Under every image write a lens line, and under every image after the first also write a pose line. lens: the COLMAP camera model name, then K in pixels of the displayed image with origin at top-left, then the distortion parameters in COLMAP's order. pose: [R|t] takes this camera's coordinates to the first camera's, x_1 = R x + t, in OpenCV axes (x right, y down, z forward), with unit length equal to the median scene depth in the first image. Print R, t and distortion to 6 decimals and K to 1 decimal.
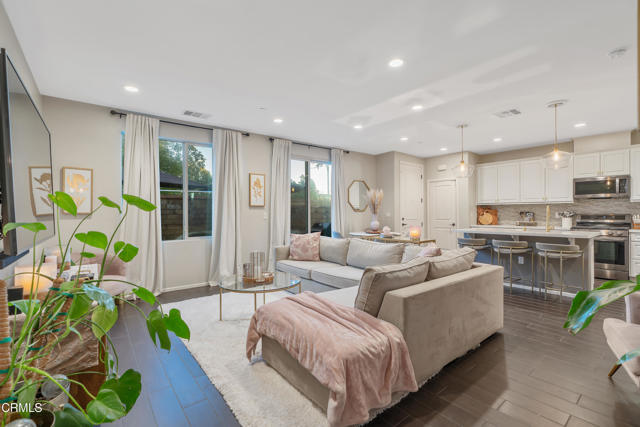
lens RADIAL K [[287.6, 0, 317.5], [0, 287.6, 211.6], [0, 0, 1]] dist [0.003423, 0.001747]
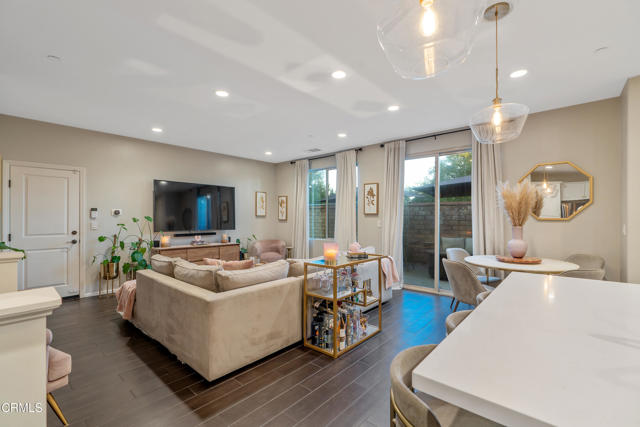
lens RADIAL K [[287.6, 0, 320.5], [0, 287.6, 214.7], [0, 0, 1]] dist [0.003423, 0.001747]
pose [[0.177139, -0.002757, -0.984182, 0.736712], [0.000102, 0.999996, -0.002783, -0.012768], [0.984186, 0.000393, 0.177138, 0.593635]]
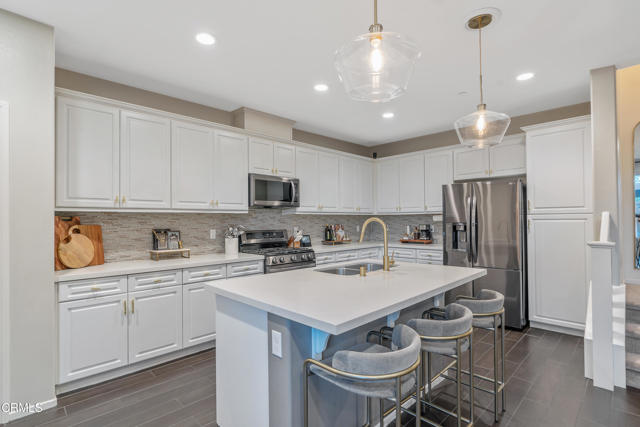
lens RADIAL K [[315.0, 0, 320.2], [0, 315.0, 215.1], [0, 0, 1]] dist [0.000756, -0.000630]
pose [[-0.109520, 0.020174, 0.993780, 0.210911], [0.004520, 0.999794, -0.019798, -0.012487], [-0.993974, 0.002324, -0.109588, 0.924161]]
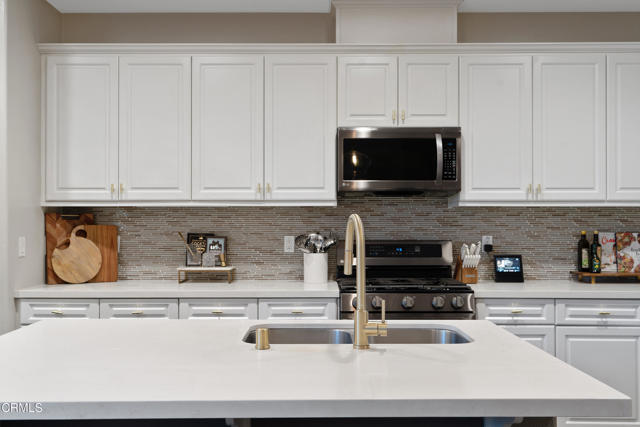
lens RADIAL K [[626.9, 0, 321.6], [0, 626.9, 215.5], [0, 0, 1]] dist [0.026285, 0.000000]
pose [[0.626943, 0.008836, 0.779015, 0.348948], [-0.003602, 0.999958, -0.008444, -0.014161], [-0.779056, 0.002488, 0.626949, 0.588031]]
